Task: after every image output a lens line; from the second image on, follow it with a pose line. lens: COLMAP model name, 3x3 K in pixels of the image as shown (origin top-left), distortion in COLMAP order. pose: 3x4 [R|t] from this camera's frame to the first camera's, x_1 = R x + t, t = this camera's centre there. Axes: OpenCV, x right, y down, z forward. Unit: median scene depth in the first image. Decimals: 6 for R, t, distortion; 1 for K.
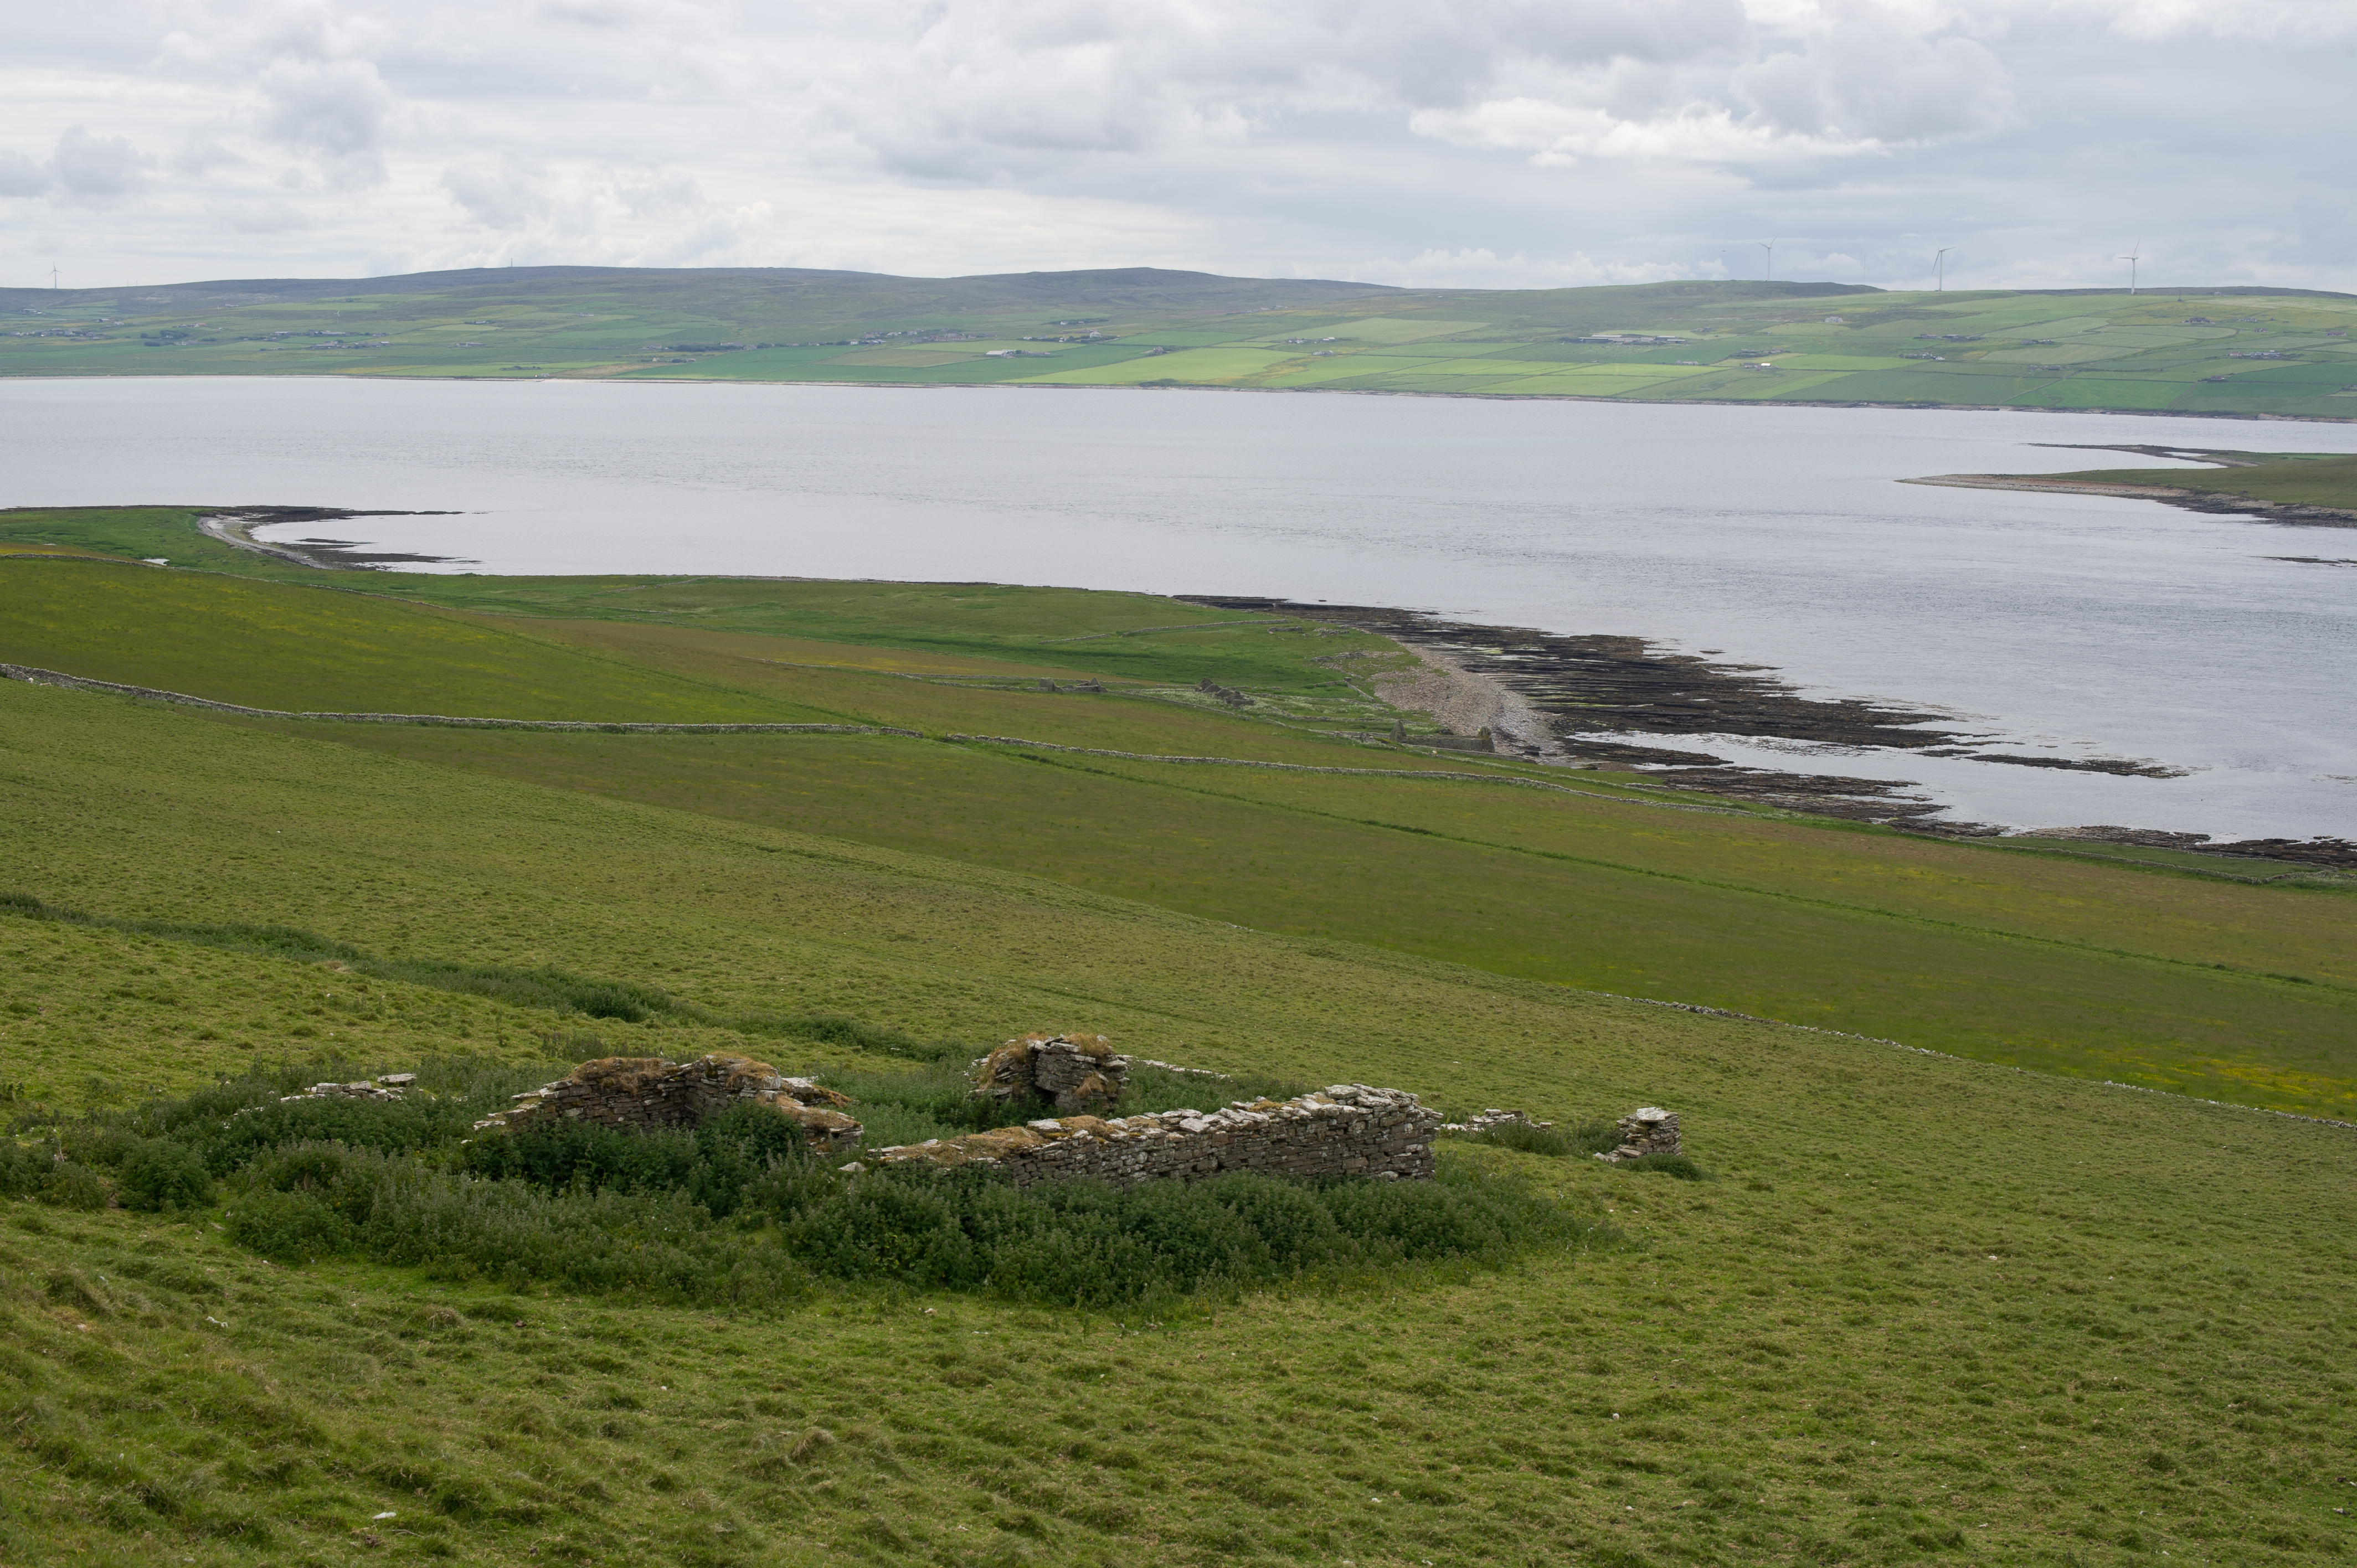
lens RADIAL K [[3377.3, 0, 1170.7], [0, 3377.3, 790.7], [0, 0, 1]] dist [-0.145498, 0.143384]
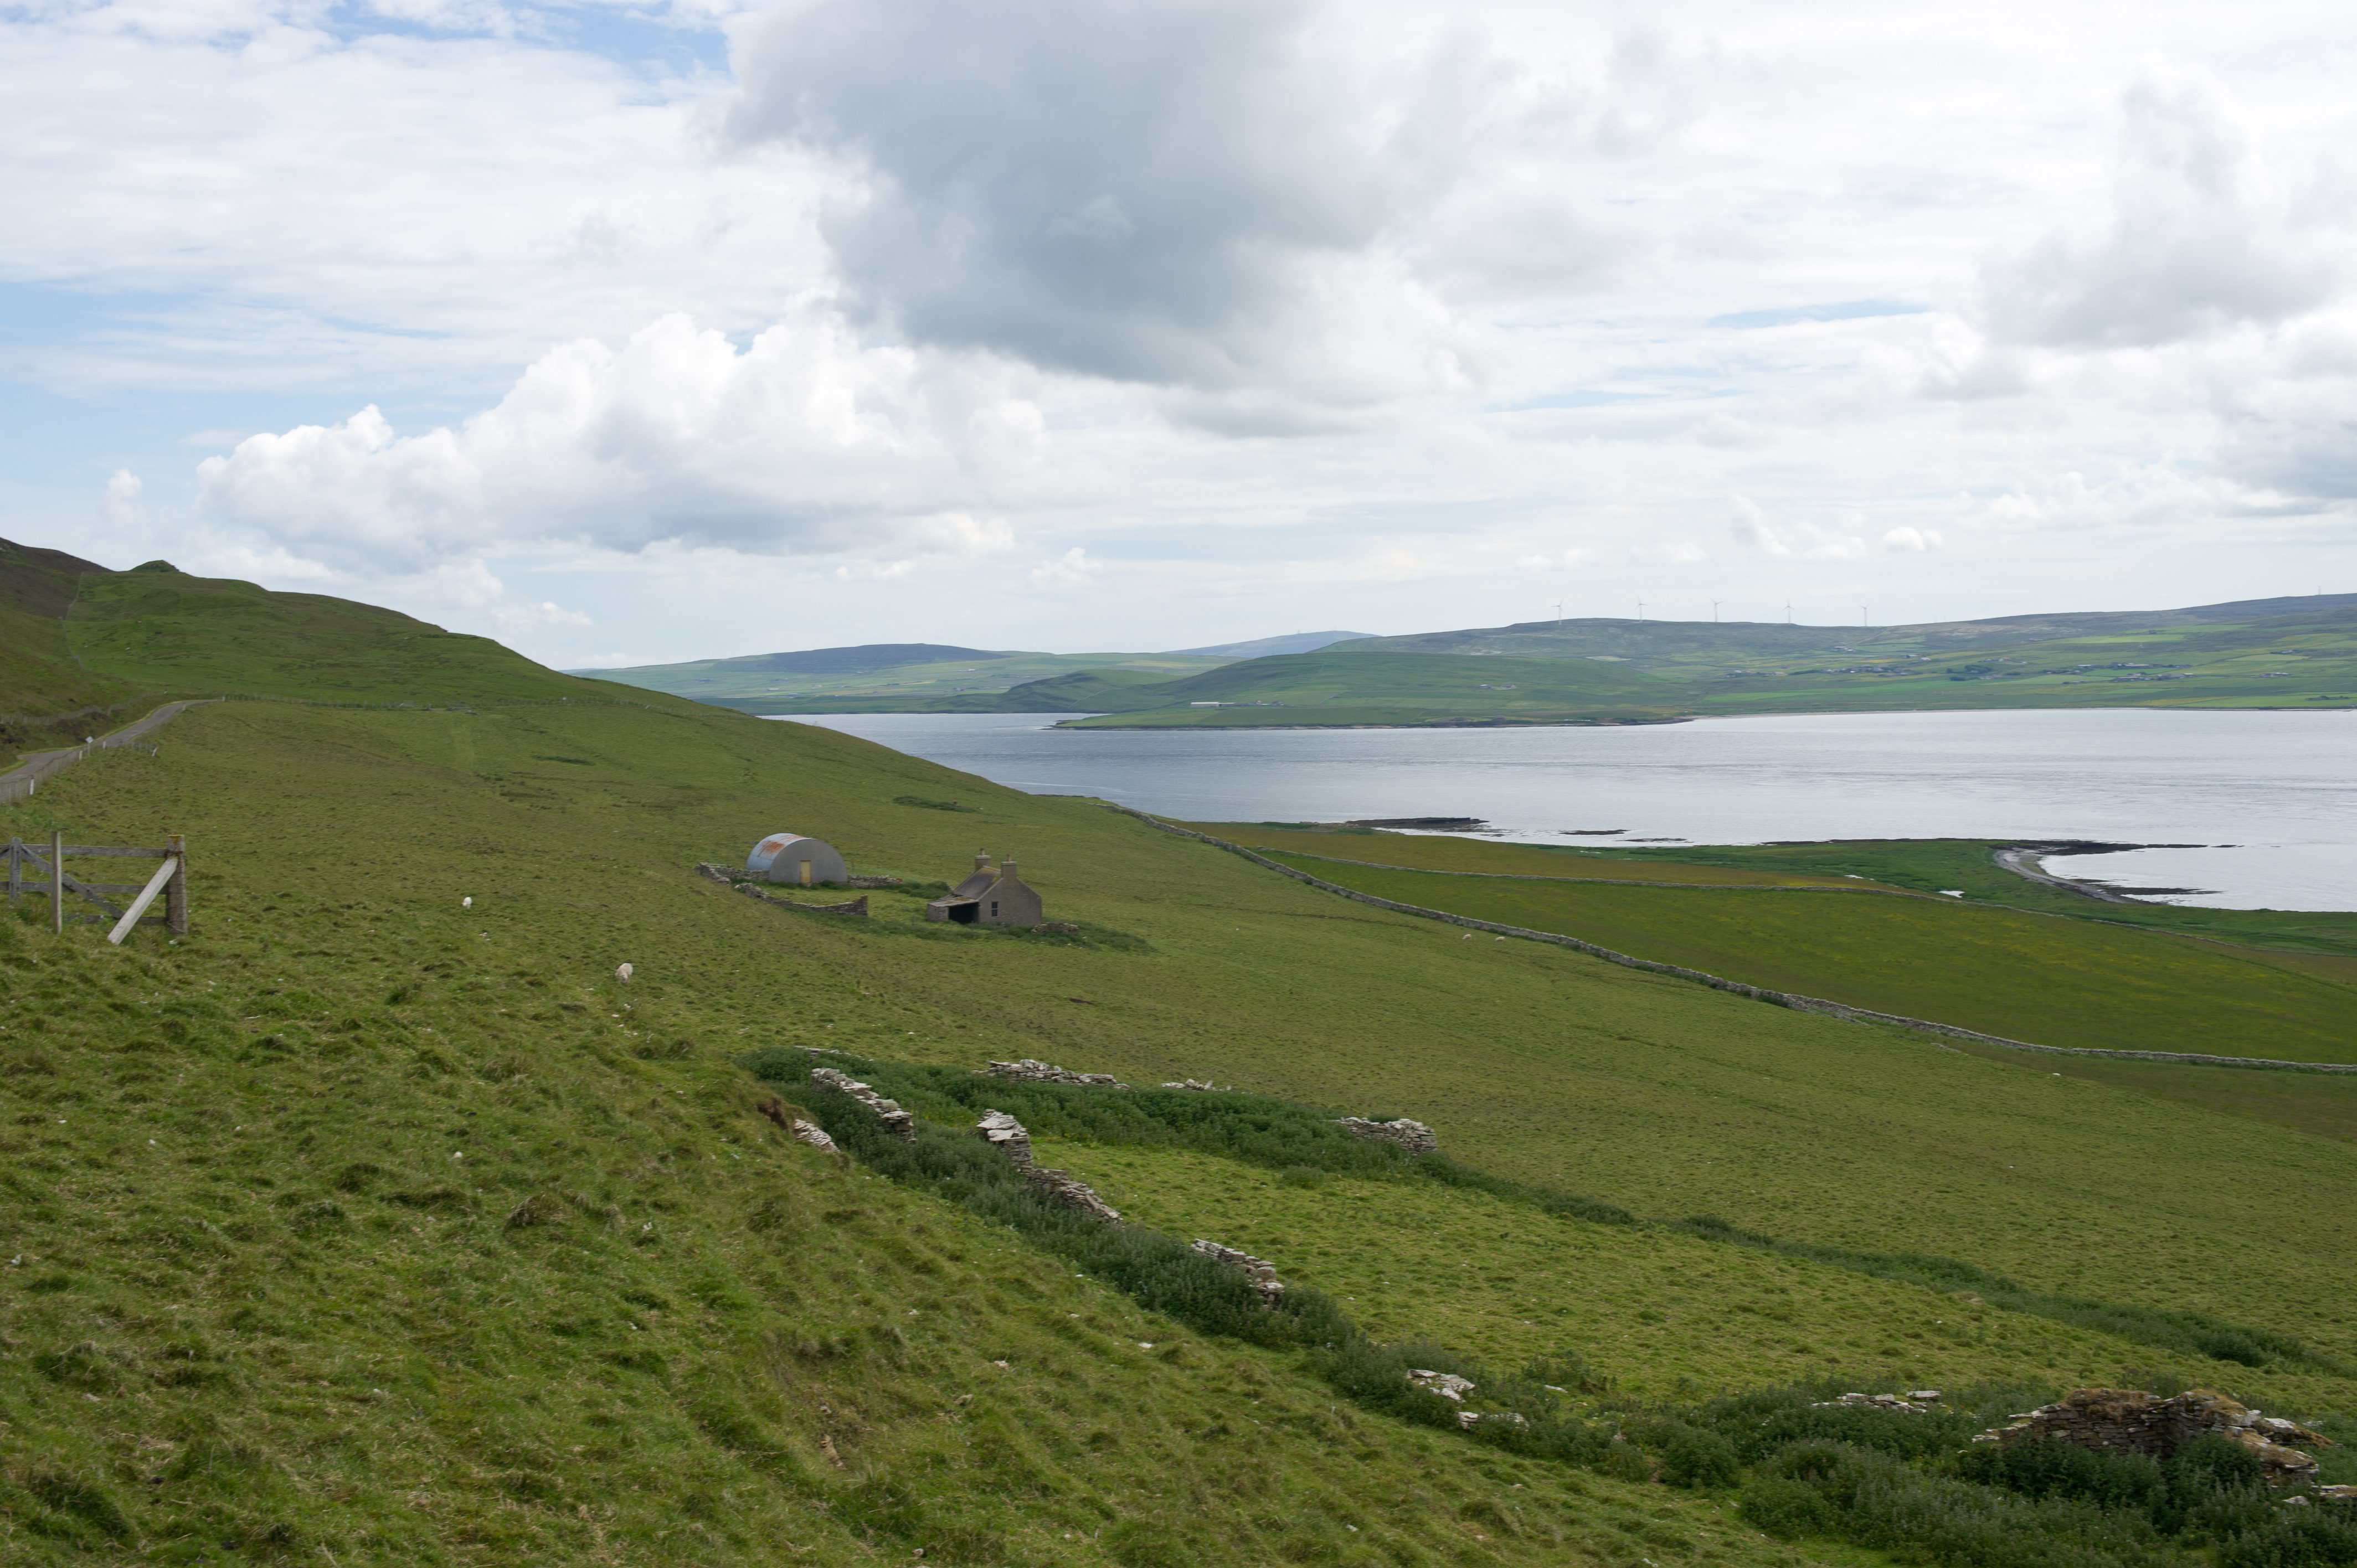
lens RADIAL K [[3377.3, 0, 1170.7], [0, 3377.3, 790.7], [0, 0, 1]] dist [-0.145498, 0.143384]
pose [[0.864850, -0.007834, -0.501968, 0.115048], [-0.041806, 0.995282, -0.087561, -0.008595], [0.500286, 0.096712, 0.860442, -0.127384]]
